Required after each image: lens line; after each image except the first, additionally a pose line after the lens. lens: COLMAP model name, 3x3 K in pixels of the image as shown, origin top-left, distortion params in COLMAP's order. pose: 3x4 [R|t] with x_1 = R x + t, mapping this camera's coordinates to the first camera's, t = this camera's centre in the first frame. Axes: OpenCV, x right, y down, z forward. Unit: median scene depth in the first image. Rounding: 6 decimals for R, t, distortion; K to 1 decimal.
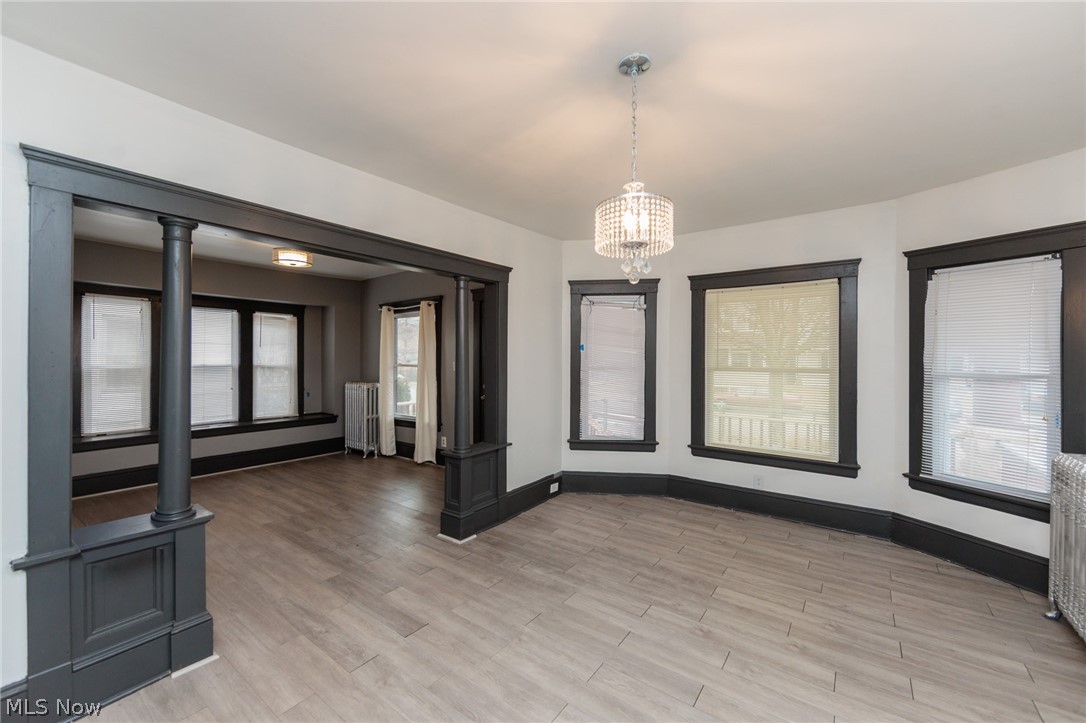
lens RADIAL K [[425.5, 0, 535.9], [0, 425.5, 356.7], [0, 0, 1]] dist [-0.004475, 0.000538]
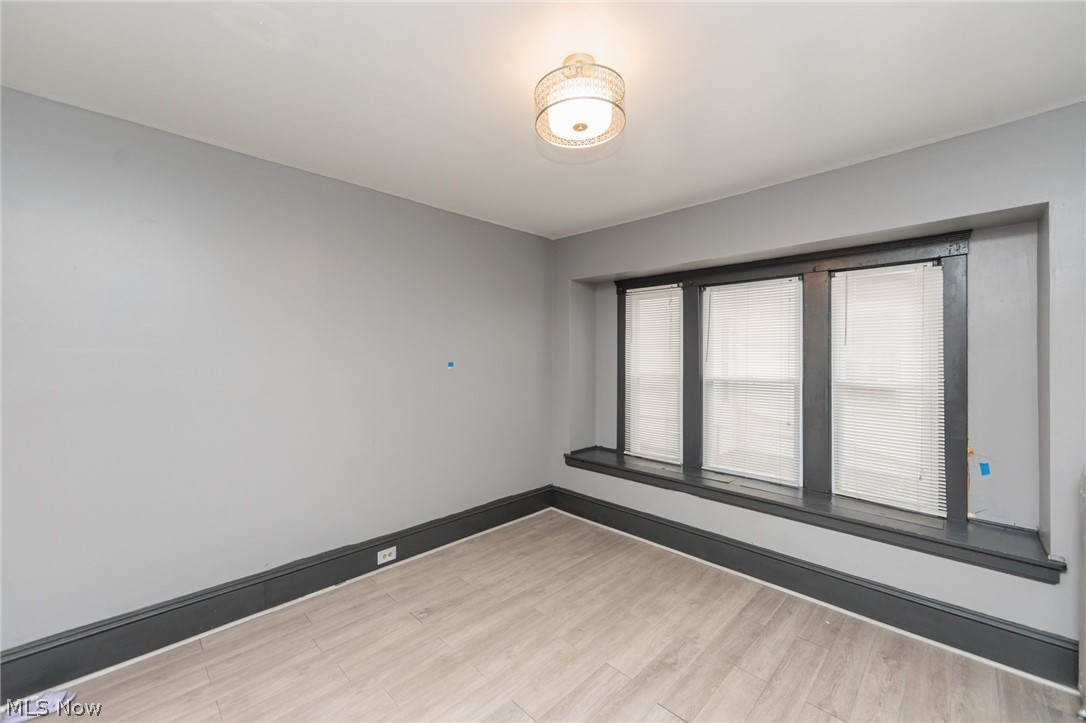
lens RADIAL K [[425.5, 0, 546.8], [0, 425.5, 353.8], [0, 0, 1]] dist [-0.004475, 0.000538]
pose [[-0.138777, -0.018395, -0.990153, -0.185175], [-0.011246, 0.999792, -0.016998, -0.001315], [0.990260, 0.008777, -0.138955, 1.072361]]
